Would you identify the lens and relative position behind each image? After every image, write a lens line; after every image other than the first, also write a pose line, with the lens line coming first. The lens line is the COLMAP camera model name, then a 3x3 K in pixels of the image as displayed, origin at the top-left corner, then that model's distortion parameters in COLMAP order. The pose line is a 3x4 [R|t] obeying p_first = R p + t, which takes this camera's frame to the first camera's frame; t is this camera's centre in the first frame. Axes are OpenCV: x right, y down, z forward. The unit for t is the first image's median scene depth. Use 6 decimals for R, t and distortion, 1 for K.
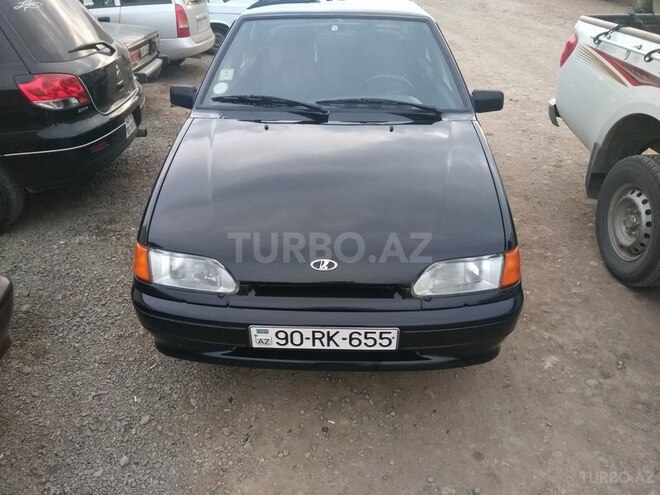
lens RADIAL K [[504.4, 0, 330.0], [0, 504.4, 247.5], [0, 0, 1]] dist [0.030344, -0.009699]
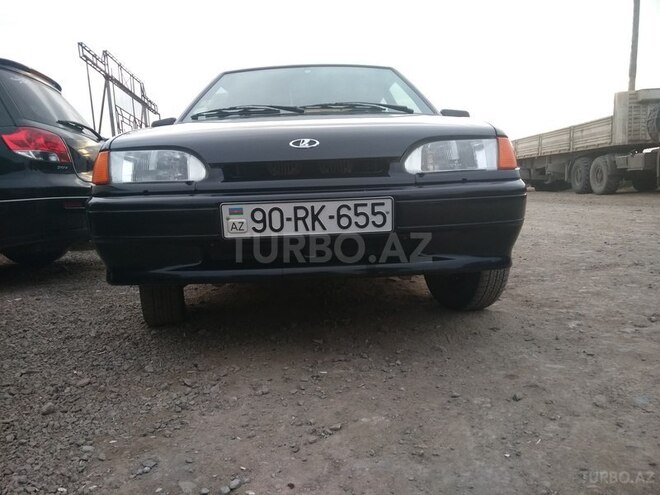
lens RADIAL K [[504.4, 0, 330.0], [0, 504.4, 247.5], [0, 0, 1]] dist [0.030344, -0.009699]
pose [[0.997970, -0.045296, 0.044768, -0.014925], [0.059175, 0.919379, -0.388896, 0.560447], [-0.023543, 0.390756, 0.920193, 0.225674]]
